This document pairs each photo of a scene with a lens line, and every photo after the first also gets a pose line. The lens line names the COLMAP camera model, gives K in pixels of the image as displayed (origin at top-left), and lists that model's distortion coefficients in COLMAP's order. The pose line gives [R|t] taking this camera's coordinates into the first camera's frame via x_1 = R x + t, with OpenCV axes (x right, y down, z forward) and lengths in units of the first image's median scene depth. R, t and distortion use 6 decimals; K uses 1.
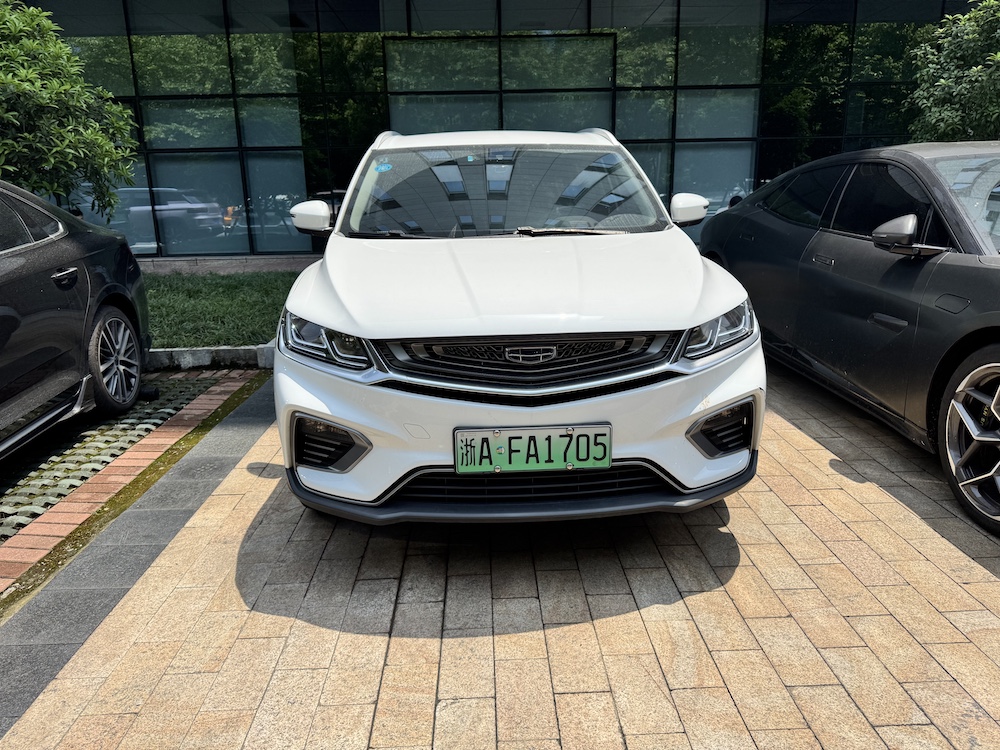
lens RADIAL K [[707.8, 0, 507.6], [0, 707.8, 369.0], [0, 0, 1]] dist [0.005230, -0.002748]
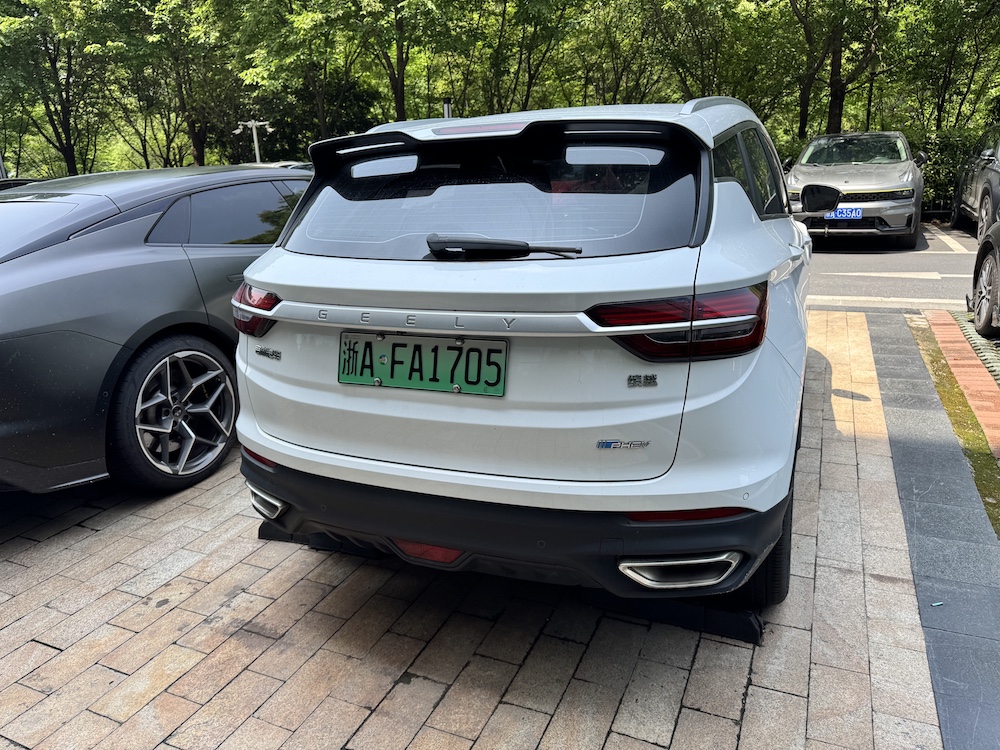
lens RADIAL K [[698.5, 0, 498.1], [0, 698.5, 374.7], [0, 0, 1]] dist [0.032376, -0.044496]
pose [[-0.885692, -0.042110, 0.462360, -0.499532], [0.204333, 0.858885, 0.469642, -0.831828], [-0.416891, 0.510434, -0.752103, 3.005192]]
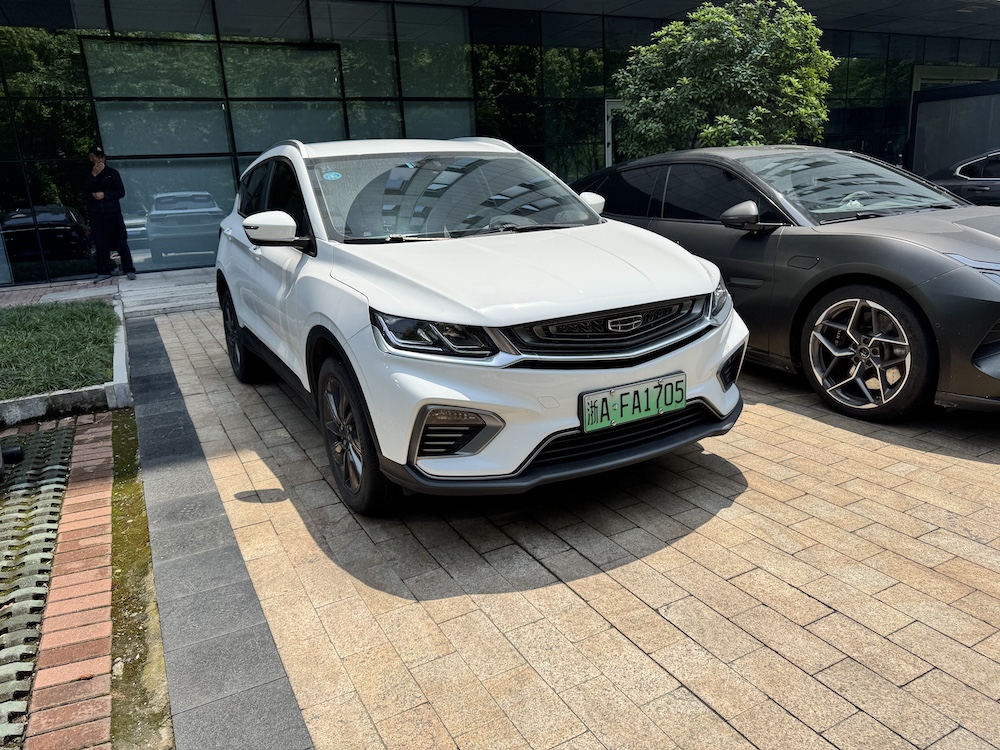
lens RADIAL K [[698.5, 0, 498.1], [0, 698.5, 374.7], [0, 0, 1]] dist [0.032376, -0.044496]
pose [[0.899853, -0.141774, 0.412510, -0.579053], [0.142865, 0.989335, 0.028374, 0.000388], [-0.412133, 0.033401, 0.910511, 0.009761]]
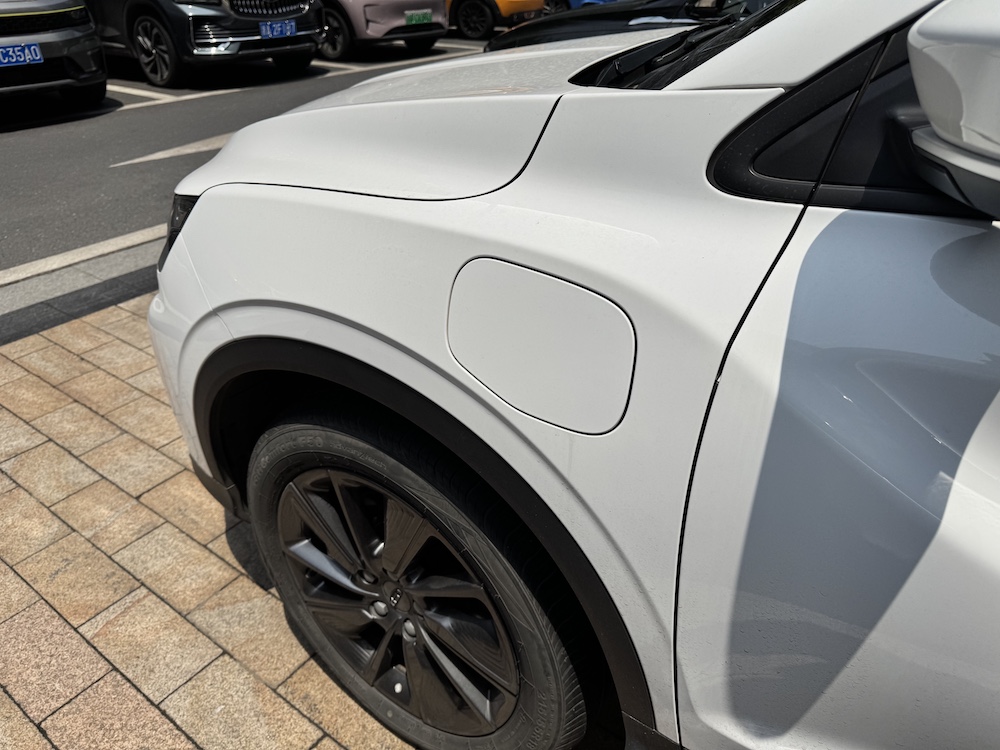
lens RADIAL K [[698.5, 0, 498.1], [0, 698.5, 374.7], [0, 0, 1]] dist [0.032376, -0.044496]
pose [[-0.617045, 0.426998, -0.661005, 0.554661], [-0.180771, 0.740606, 0.647167, -0.346476], [0.765883, 0.518822, -0.379798, 1.394897]]
